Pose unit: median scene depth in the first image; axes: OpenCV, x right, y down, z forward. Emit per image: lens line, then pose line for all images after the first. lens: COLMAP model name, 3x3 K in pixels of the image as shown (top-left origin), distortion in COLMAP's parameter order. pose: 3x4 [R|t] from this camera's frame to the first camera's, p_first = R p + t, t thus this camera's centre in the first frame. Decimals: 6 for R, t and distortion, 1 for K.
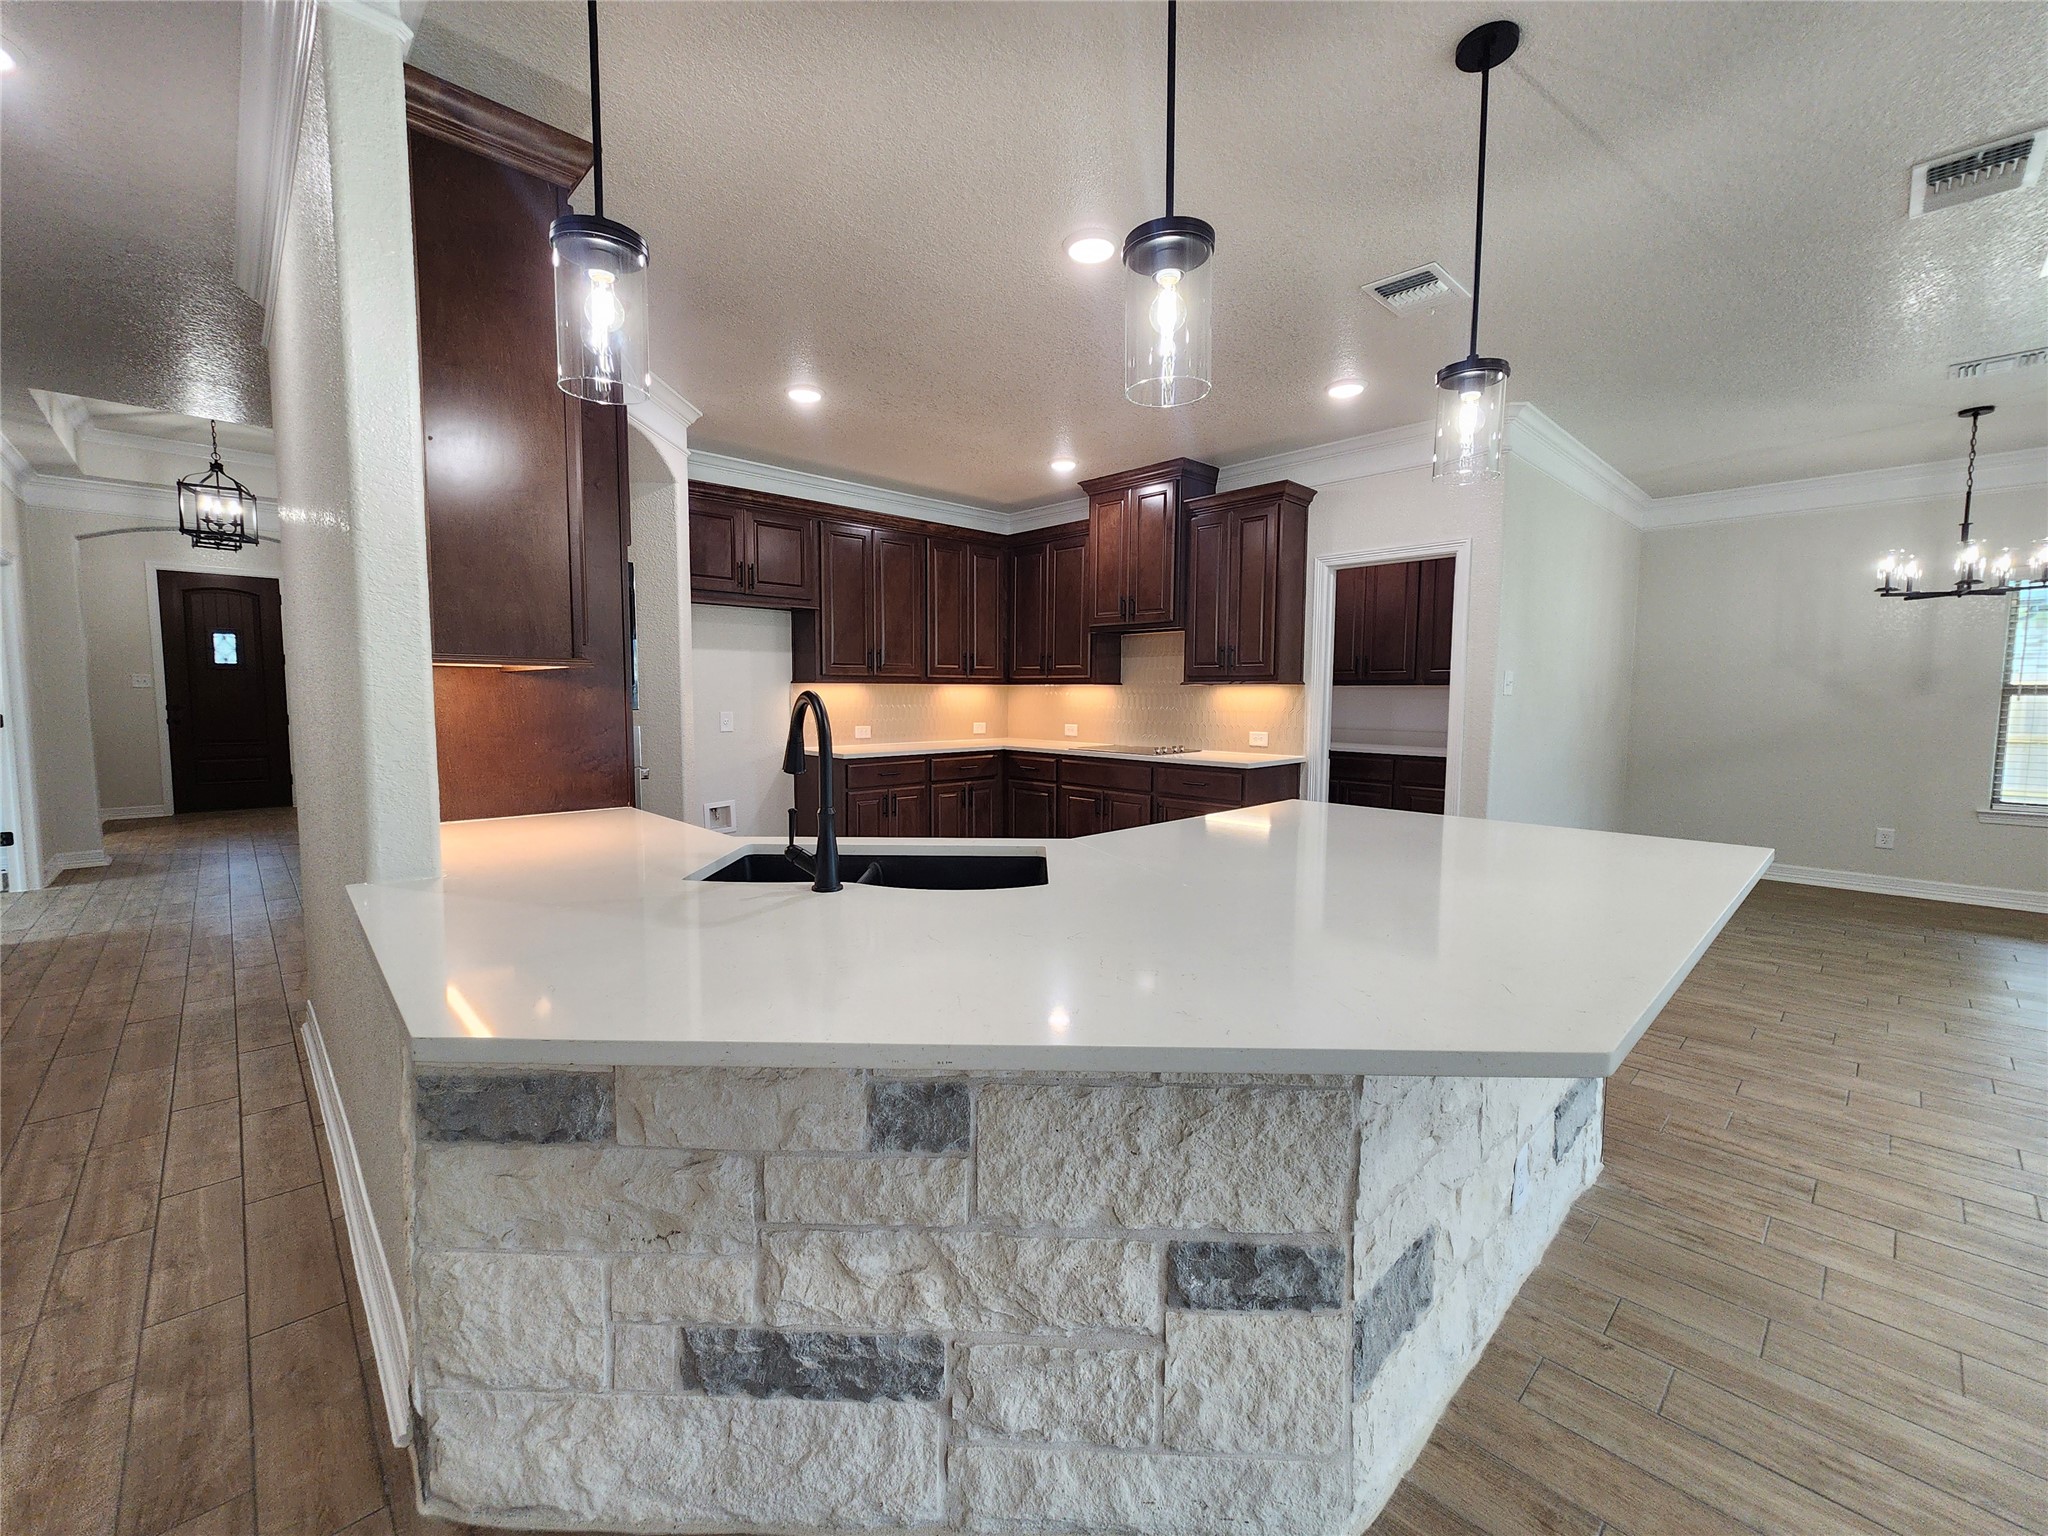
lens RADIAL K [[846.3, 0, 1007.1], [0, 846.3, 753.6], [0, 0, 1]] dist [-0.001245, 0.000014]
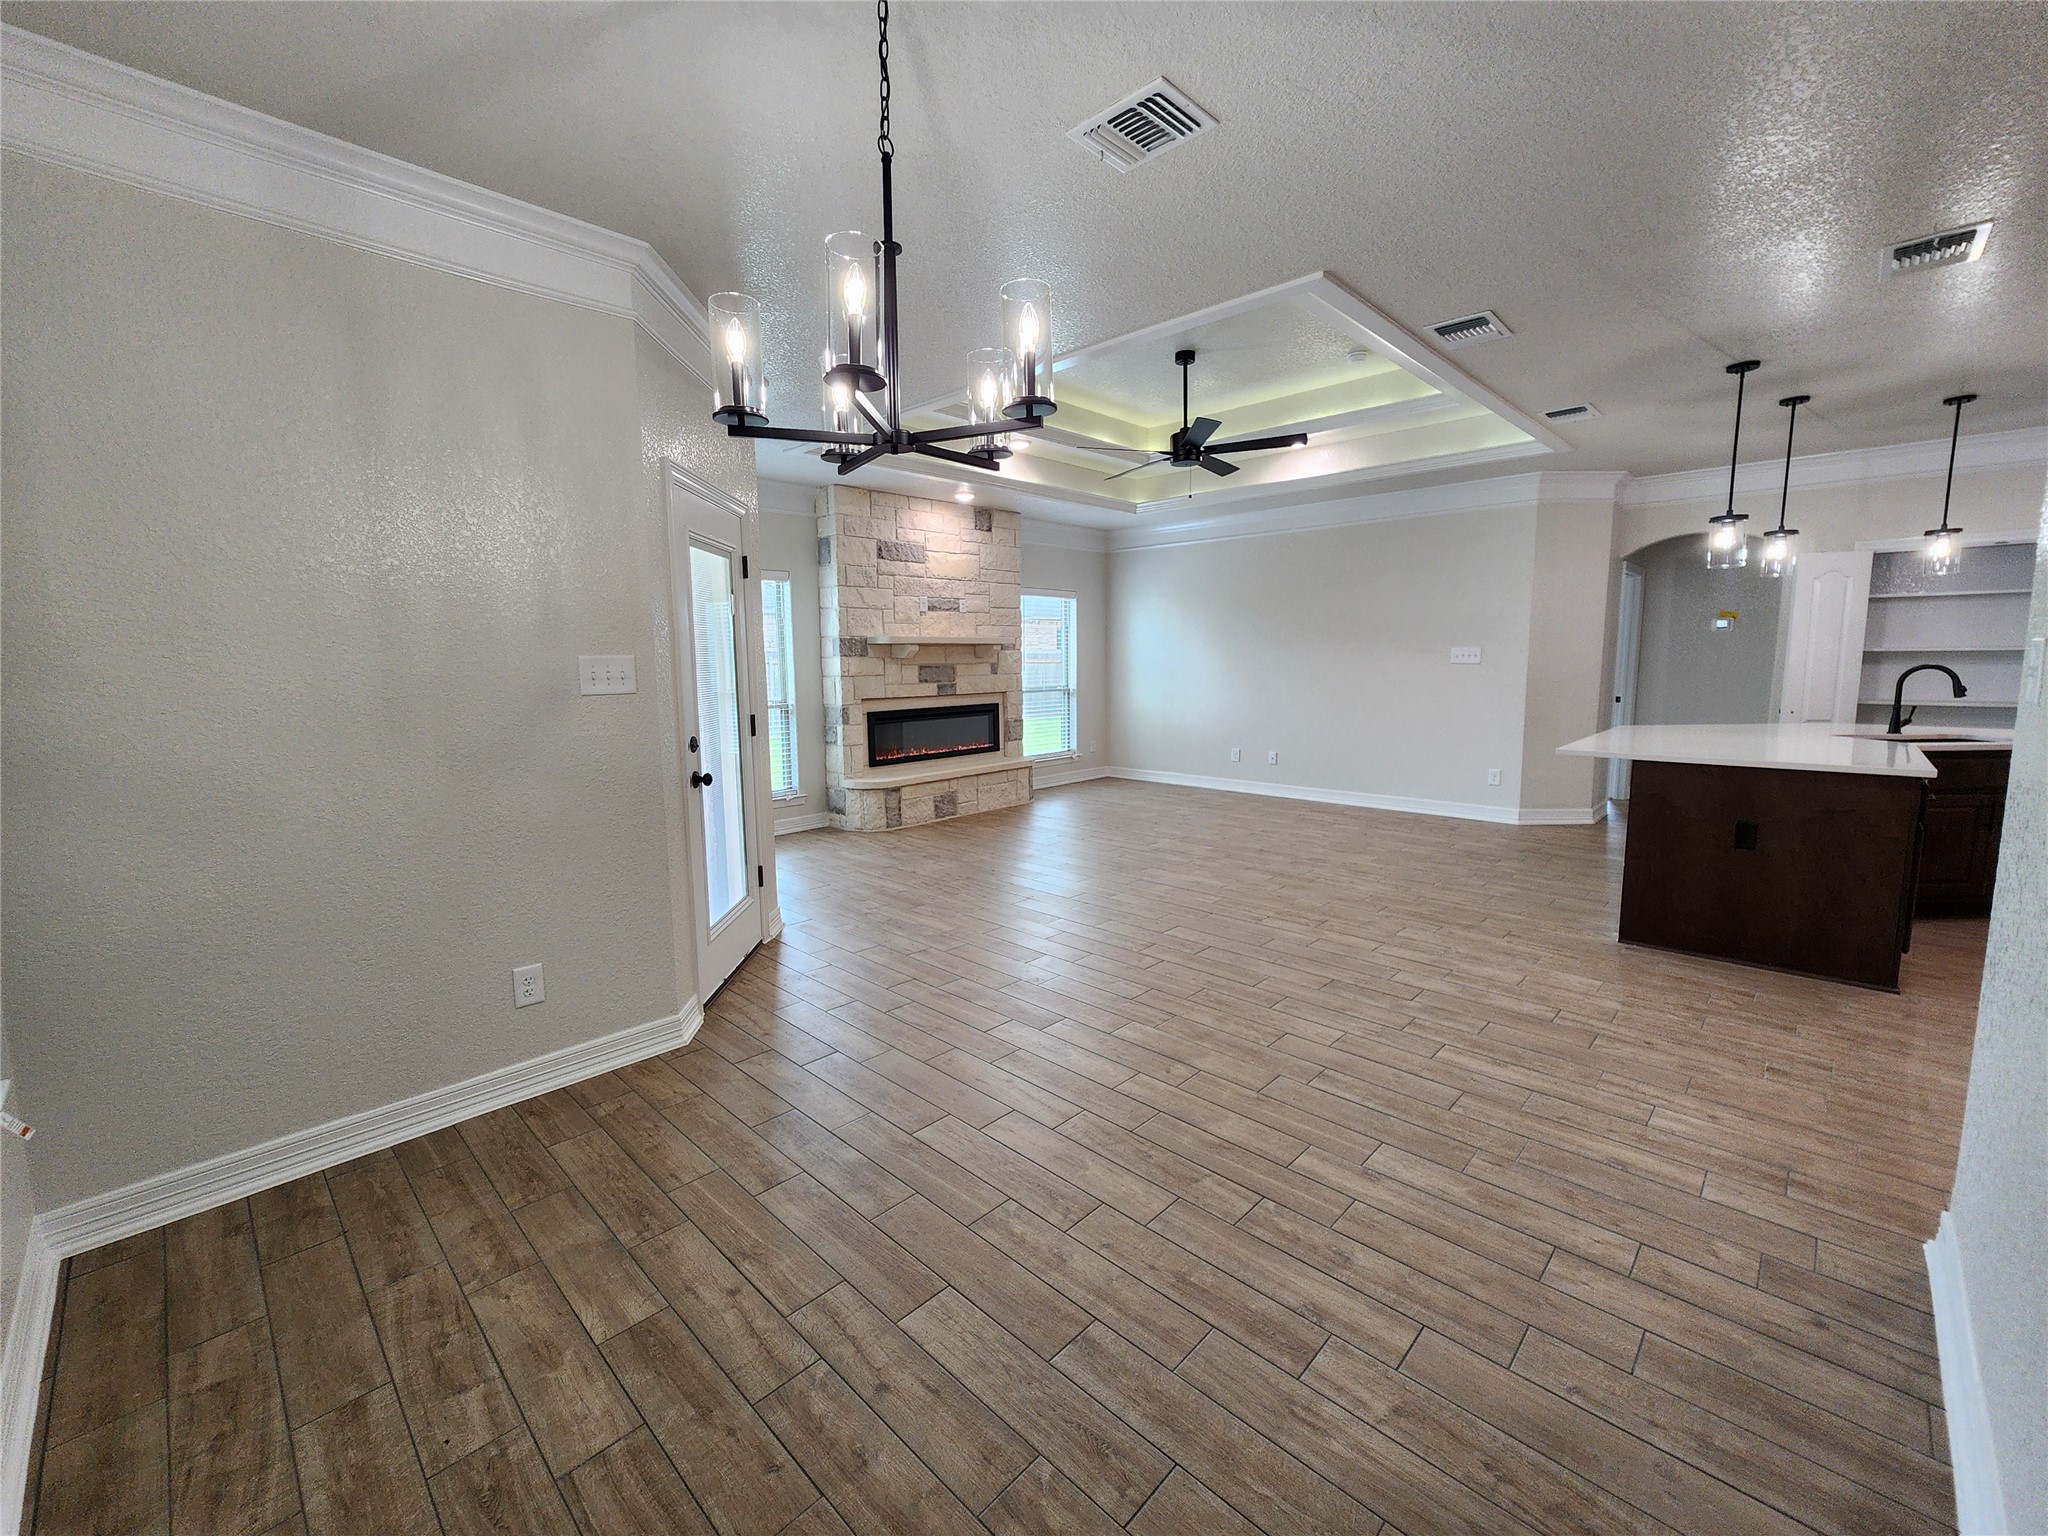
lens RADIAL K [[846.3, 0, 1007.1], [0, 846.3, 753.6], [0, 0, 1]] dist [-0.001245, 0.000014]
pose [[-0.998996, 0.012289, -0.043070, 0.906379], [0.004050, 0.982467, 0.186395, -0.101146], [0.044606, 0.186034, -0.981530, 1.154732]]
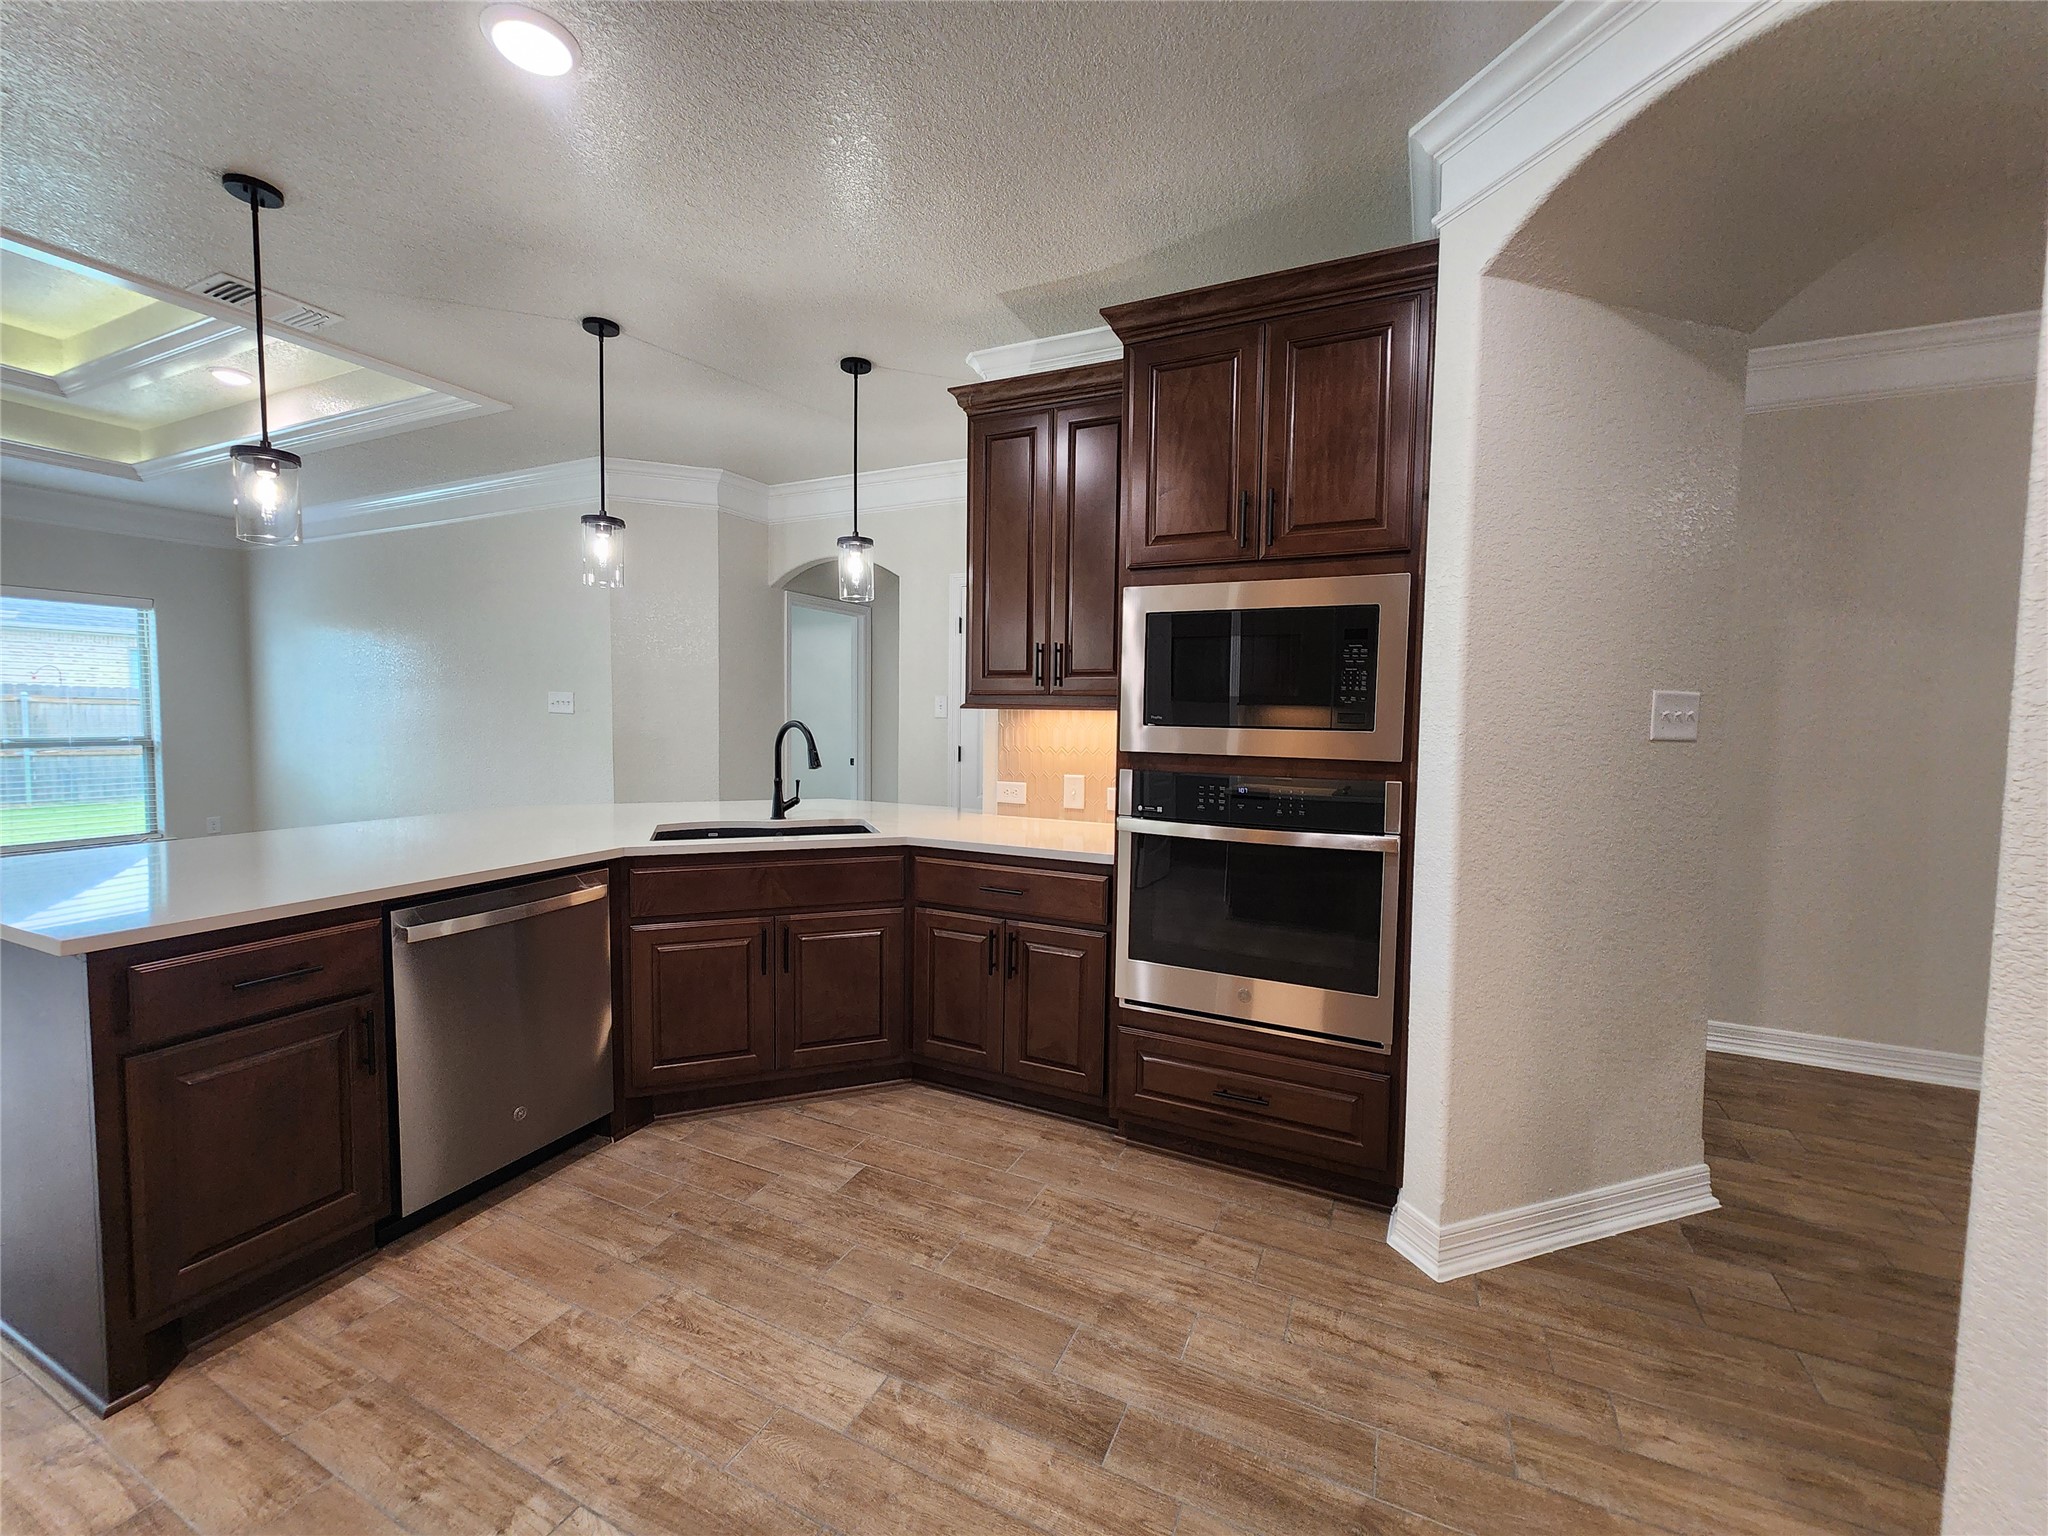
lens RADIAL K [[838.3, 0, 1010.3], [0, 838.3, 760.0], [0, 0, 1]] dist [0.001954, 0.000085]
pose [[-0.932476, 0.004440, -0.361204, -0.003359], [-0.043295, 0.991343, 0.123953, -0.078422], [0.358627, 0.131222, -0.924212, 0.943498]]
